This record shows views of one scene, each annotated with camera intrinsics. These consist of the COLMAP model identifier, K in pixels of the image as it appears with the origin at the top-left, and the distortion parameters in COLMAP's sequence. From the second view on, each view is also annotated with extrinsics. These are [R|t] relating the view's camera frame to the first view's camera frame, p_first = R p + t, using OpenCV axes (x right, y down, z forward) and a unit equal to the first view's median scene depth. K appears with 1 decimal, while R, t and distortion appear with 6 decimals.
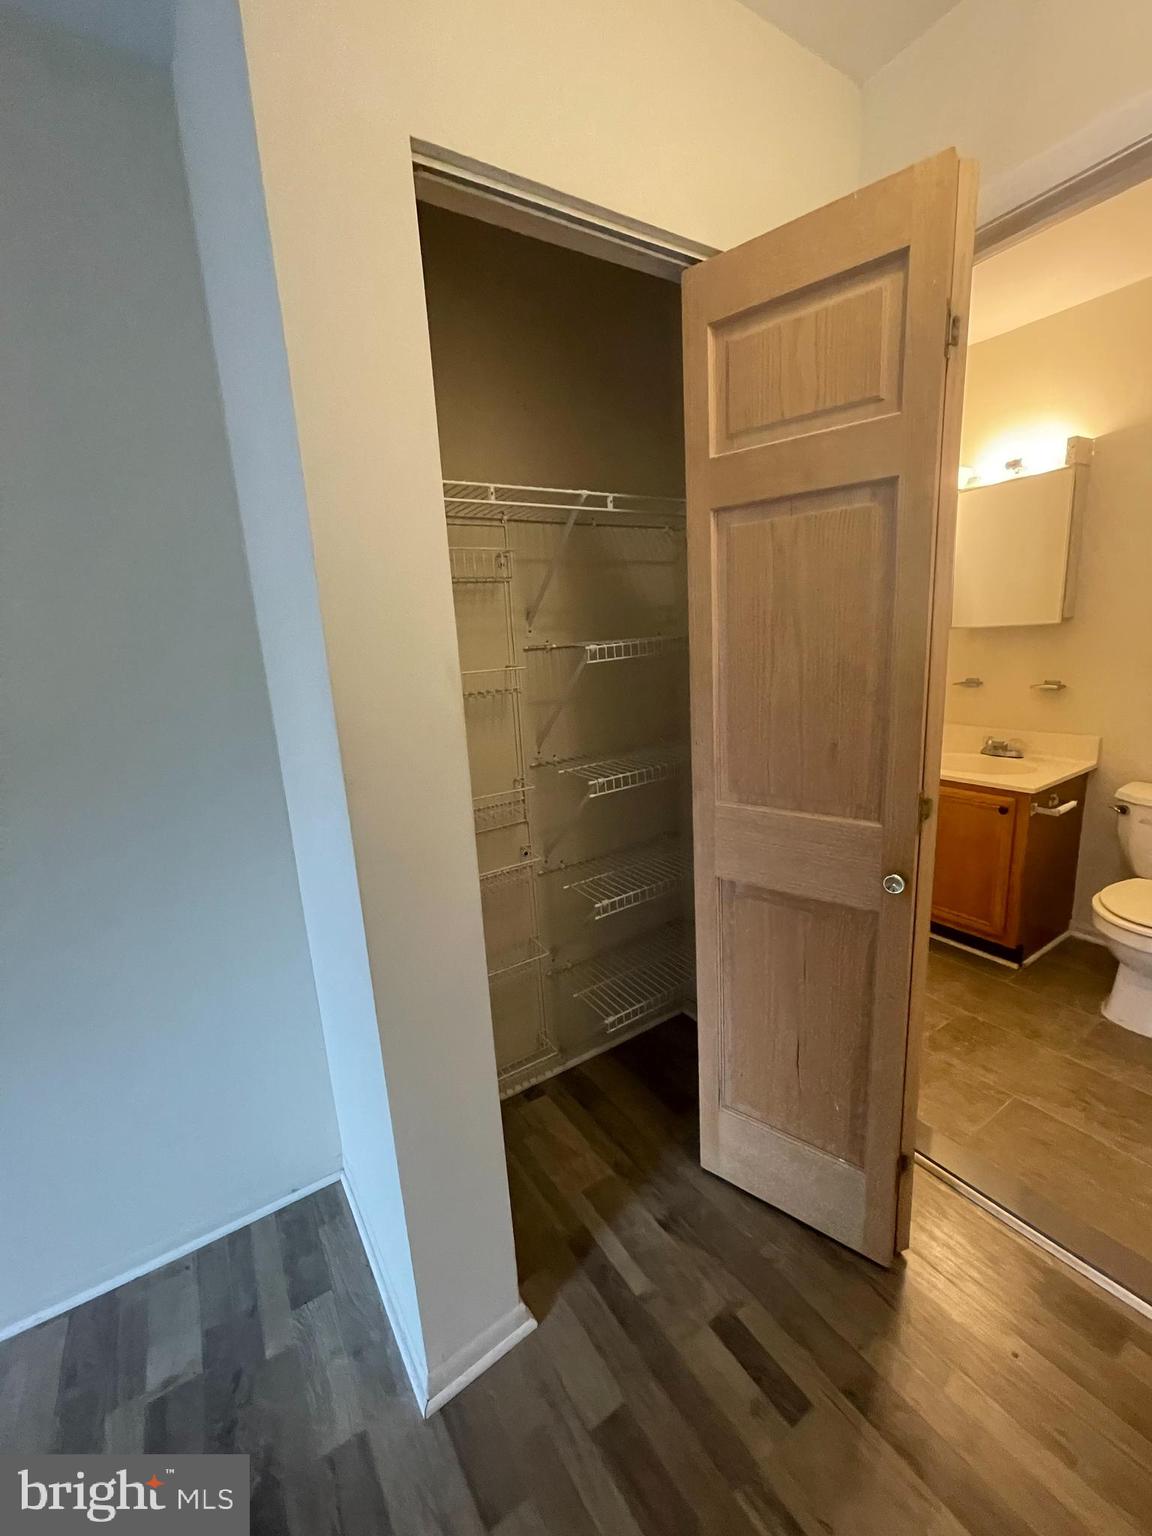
lens RADIAL K [[616.4, 0, 572.1], [0, 616.4, 768.0], [0, 0, 1]] dist [-0.001394, -0.001134]
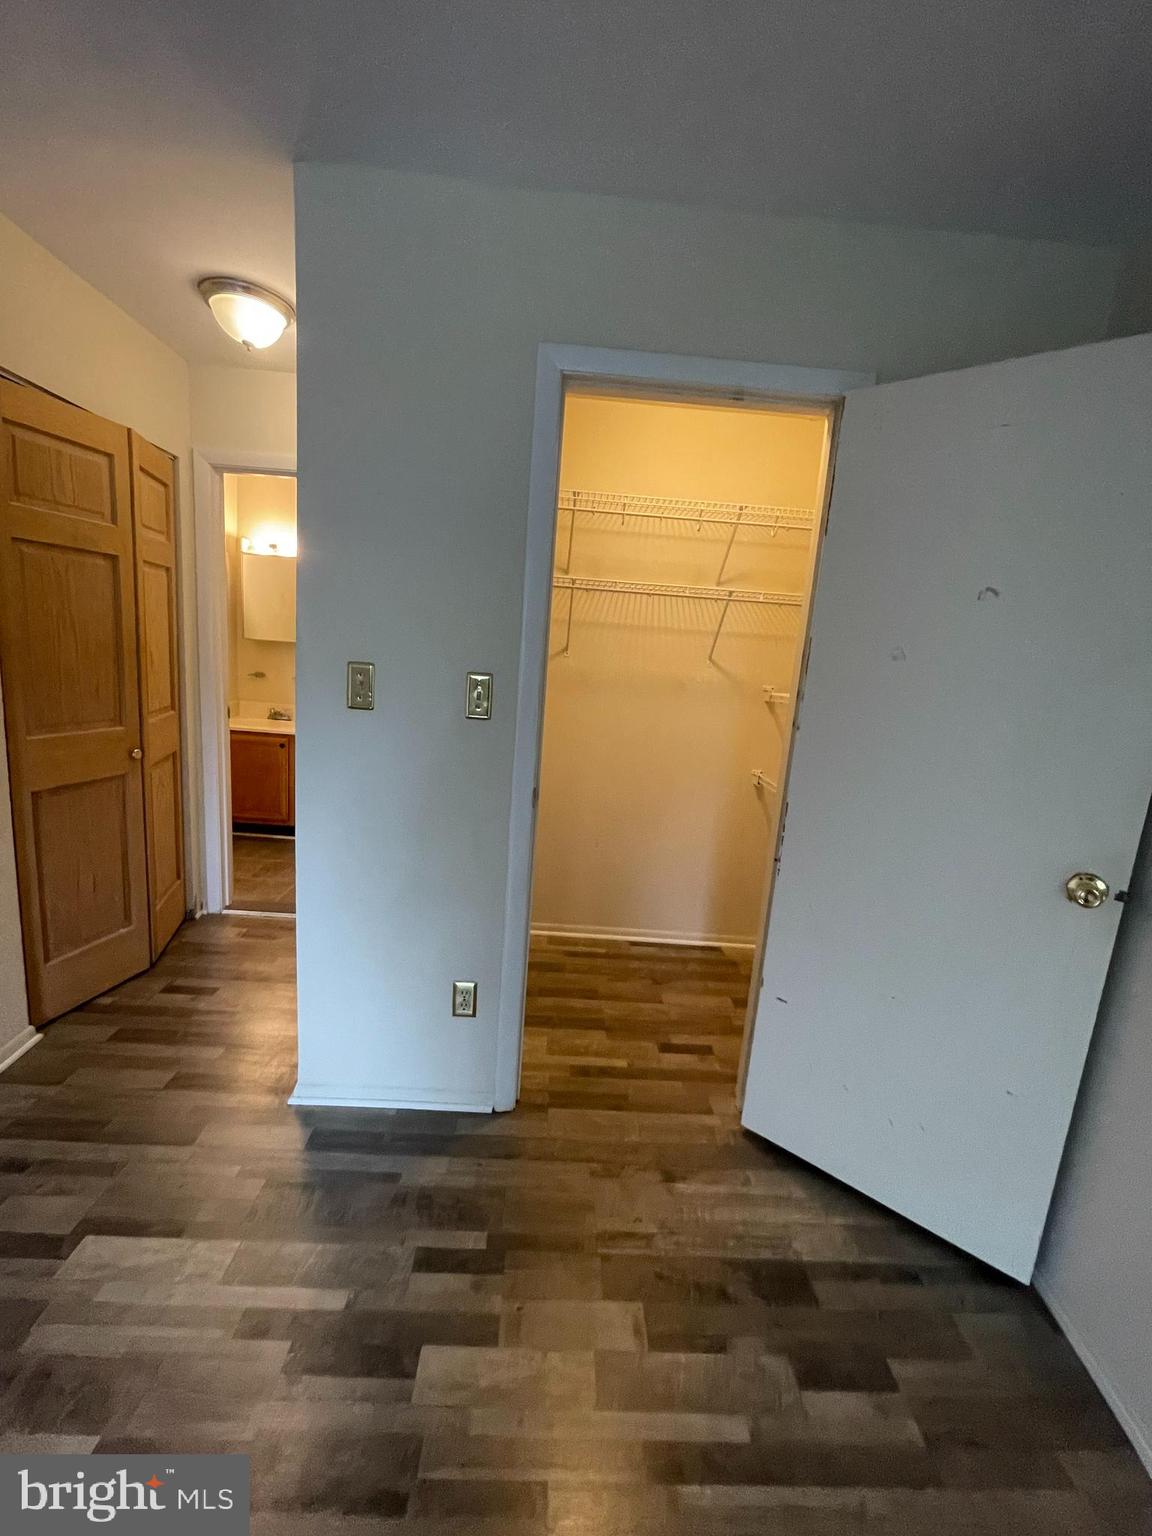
lens RADIAL K [[616.4, 0, 573.1], [0, 616.4, 766.0], [0, 0, 1]] dist [-0.001394, -0.001134]
pose [[0.498230, -0.050912, 0.865549, -0.404677], [0.065288, 0.997643, 0.021101, 0.140651], [-0.864583, 0.045997, 0.500380, -0.585774]]
